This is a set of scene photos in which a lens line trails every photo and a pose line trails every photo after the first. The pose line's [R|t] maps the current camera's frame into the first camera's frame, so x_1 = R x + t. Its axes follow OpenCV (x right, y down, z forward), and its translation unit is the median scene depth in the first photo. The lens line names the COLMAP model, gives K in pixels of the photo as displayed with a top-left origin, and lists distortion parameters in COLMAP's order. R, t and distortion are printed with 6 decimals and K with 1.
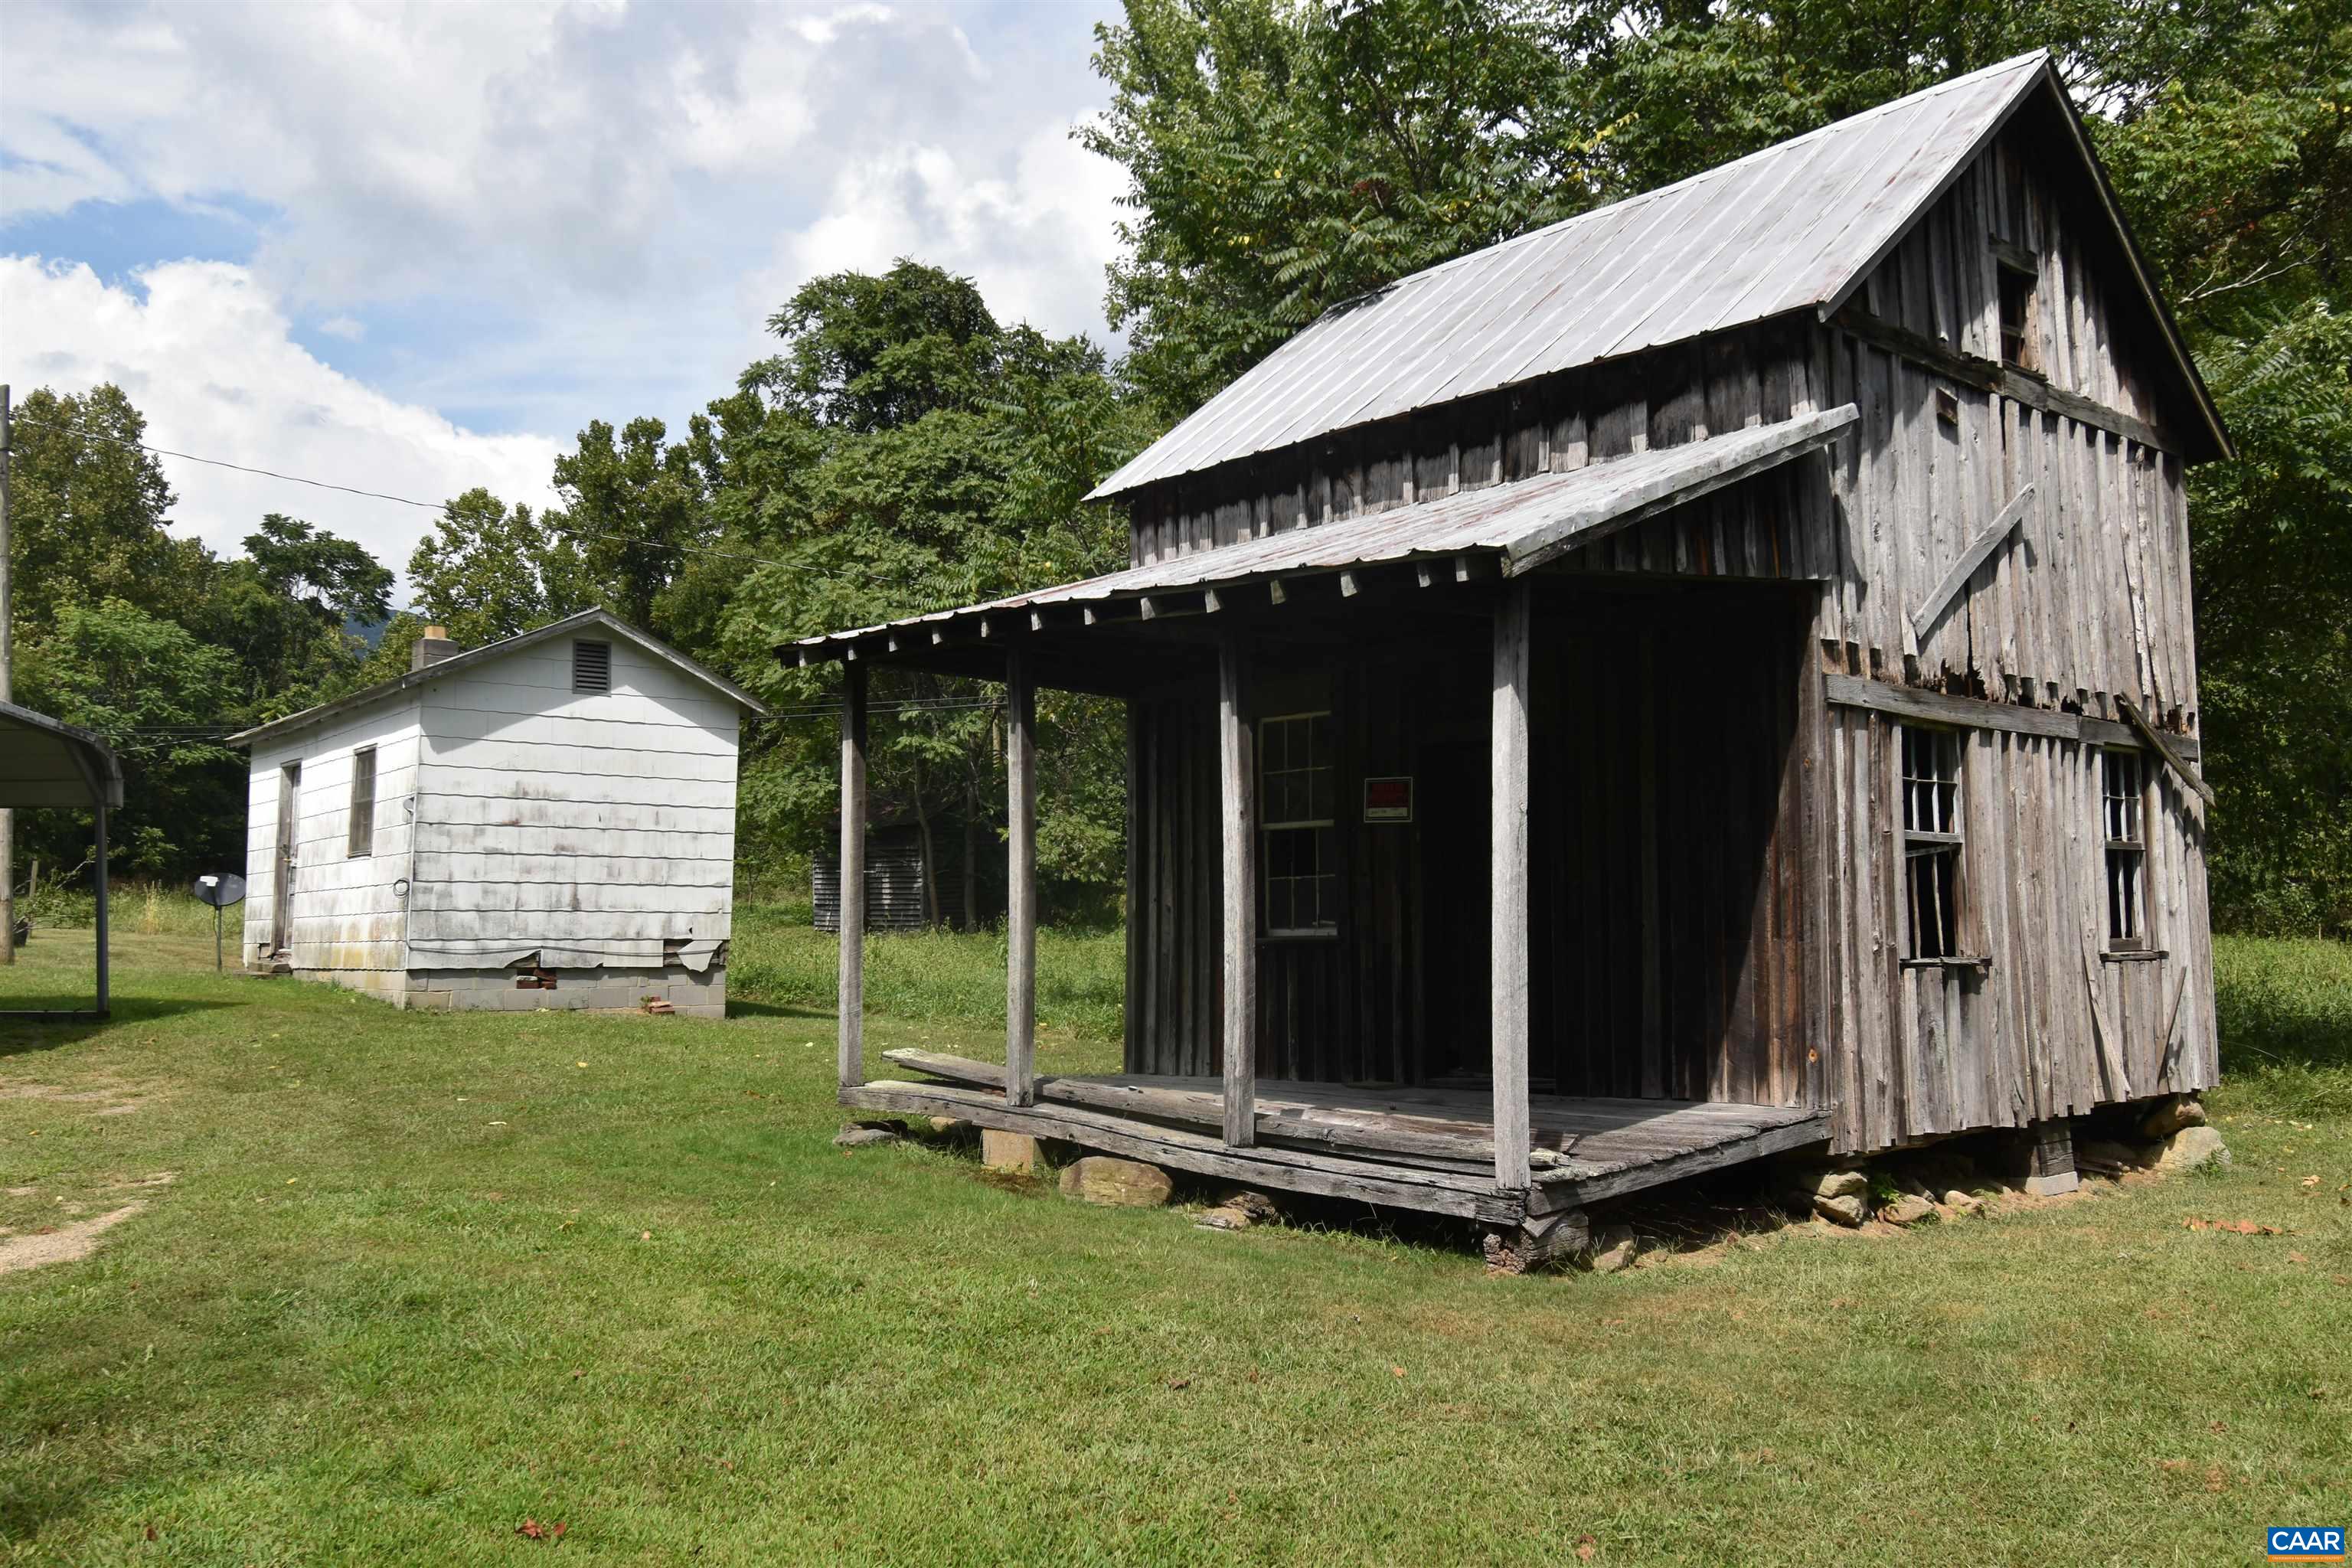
lens RADIAL K [[1947.2, 0, 1176.0], [0, 1947.2, 784.0], [0, 0, 1]] dist [0.001868, -0.007848]
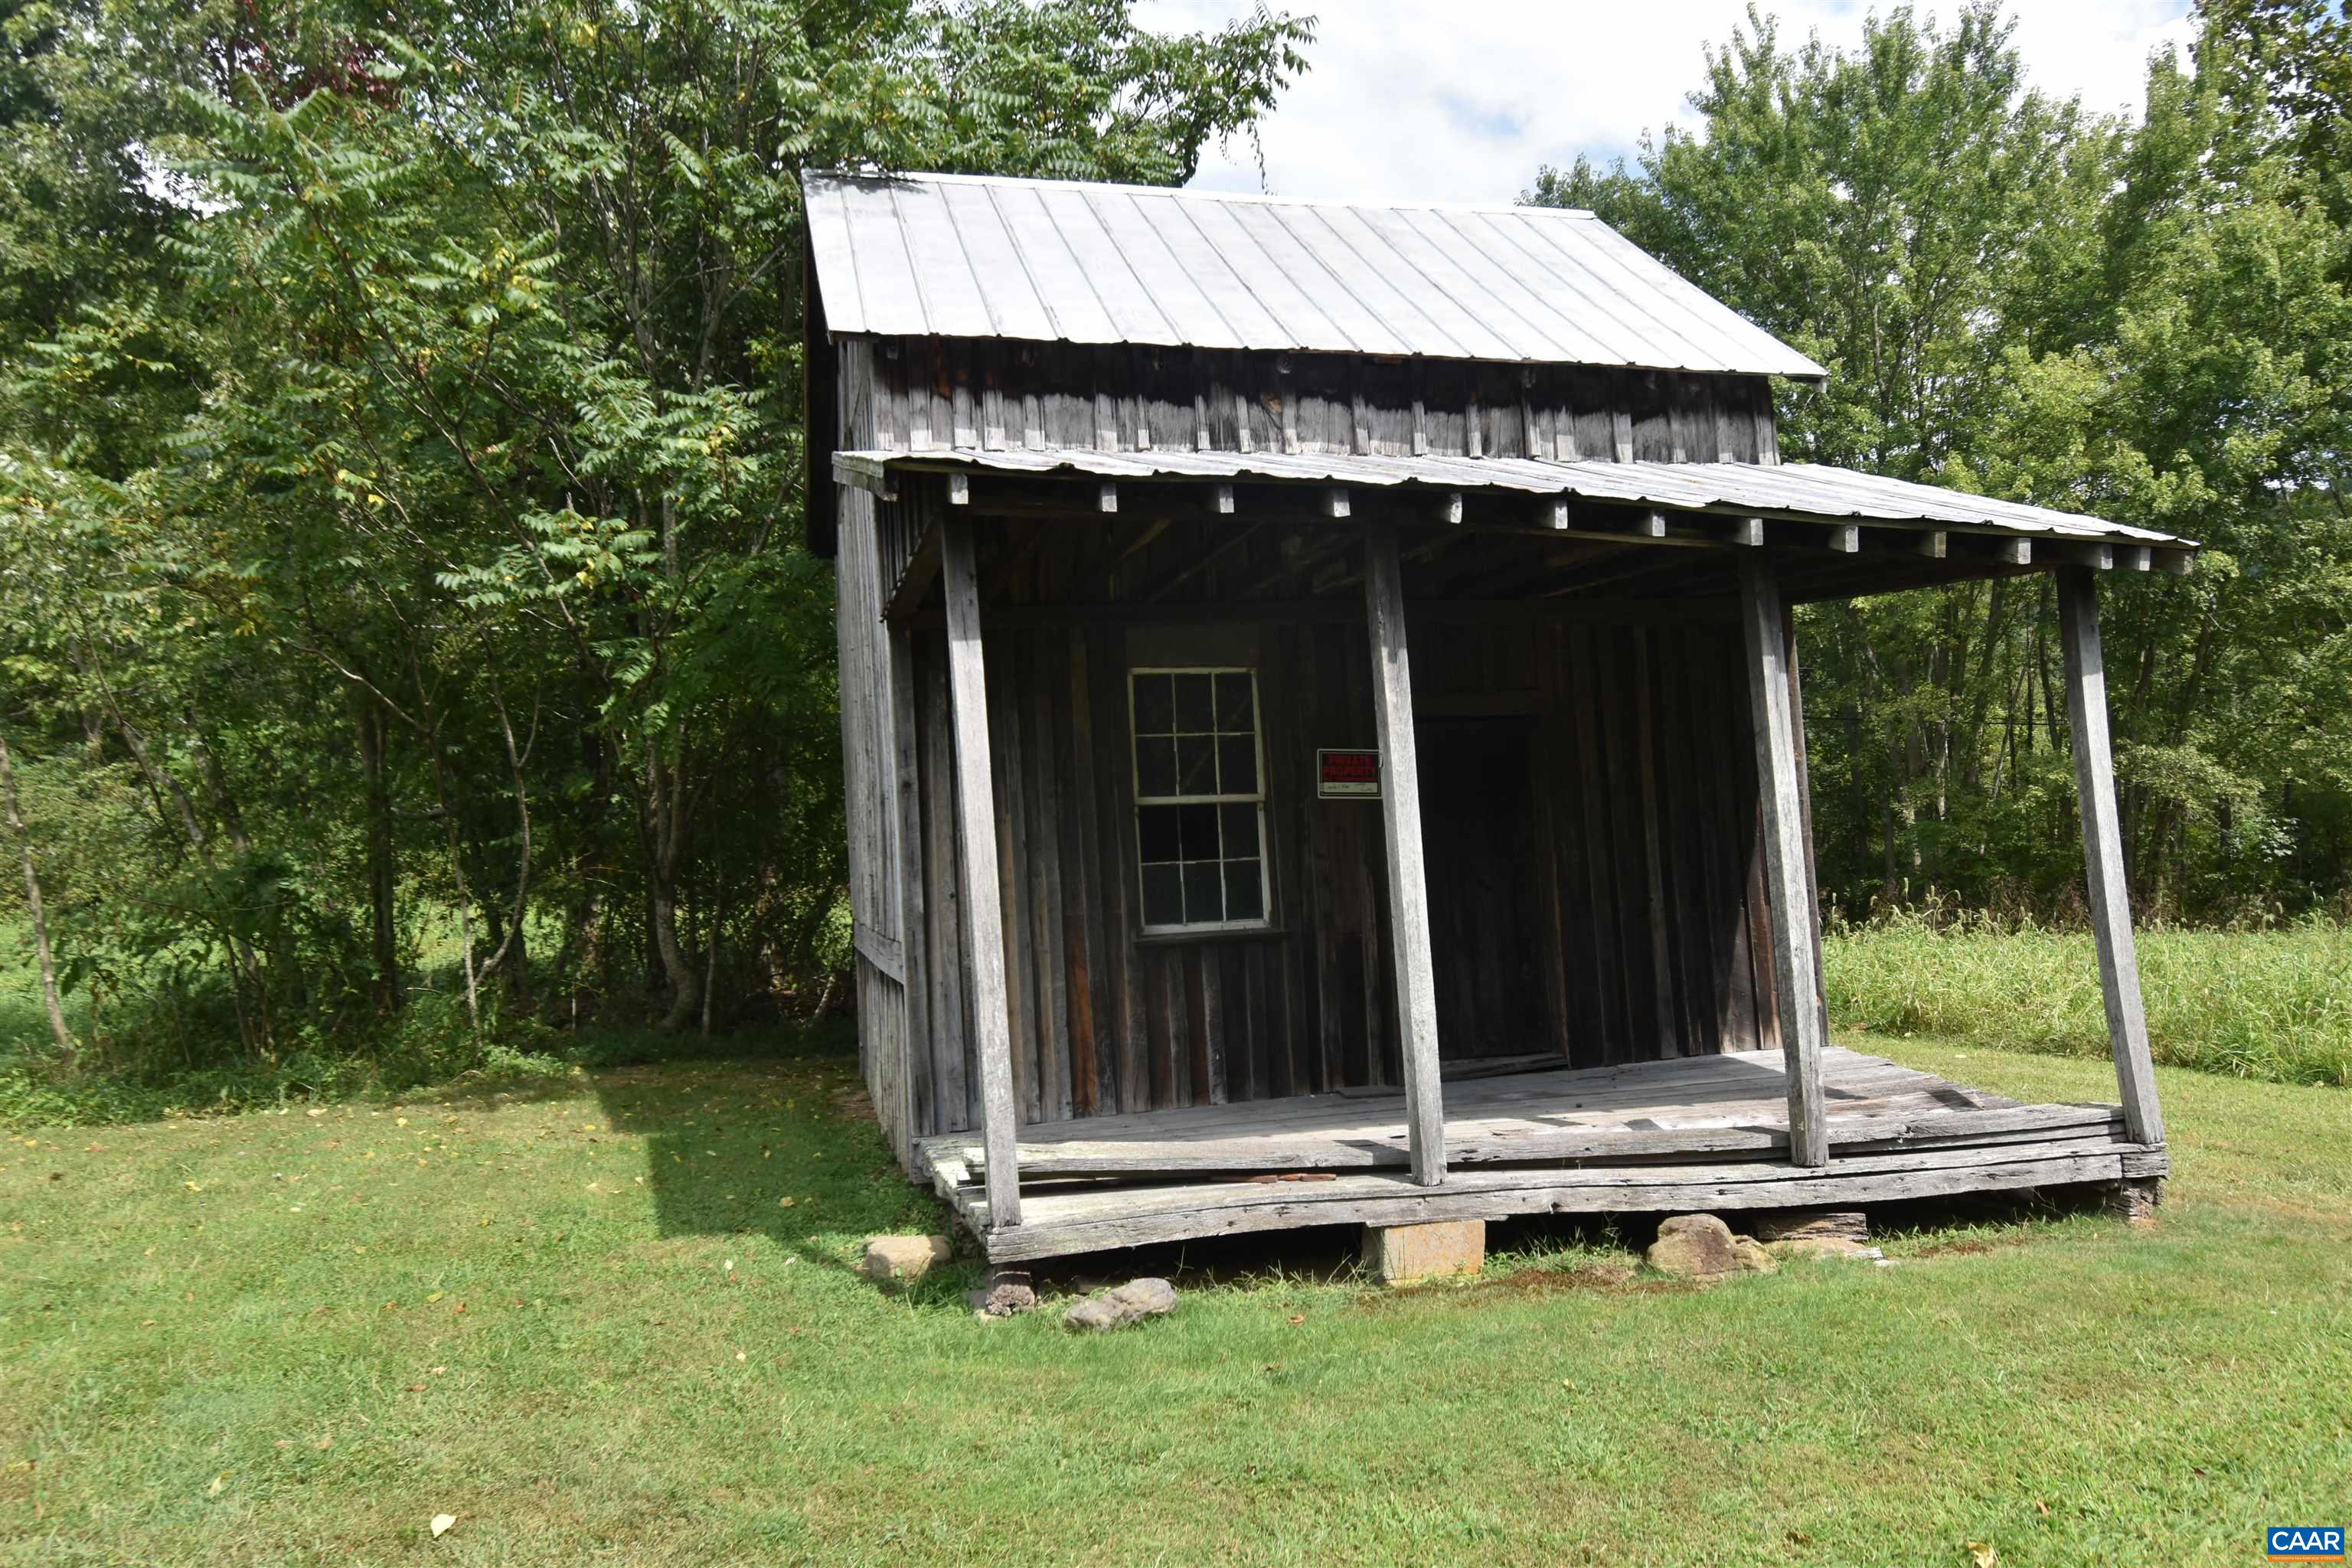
lens RADIAL K [[1558.3, 0, 1176.0], [0, 1558.3, 784.0], [0, 0, 1]] dist [-0.000271, 0.000014]
pose [[0.449663, 0.028870, 0.892731, -0.638396], [-0.028596, 0.999430, -0.017917, 0.031391], [-0.892740, -0.017472, 0.450233, 0.829433]]
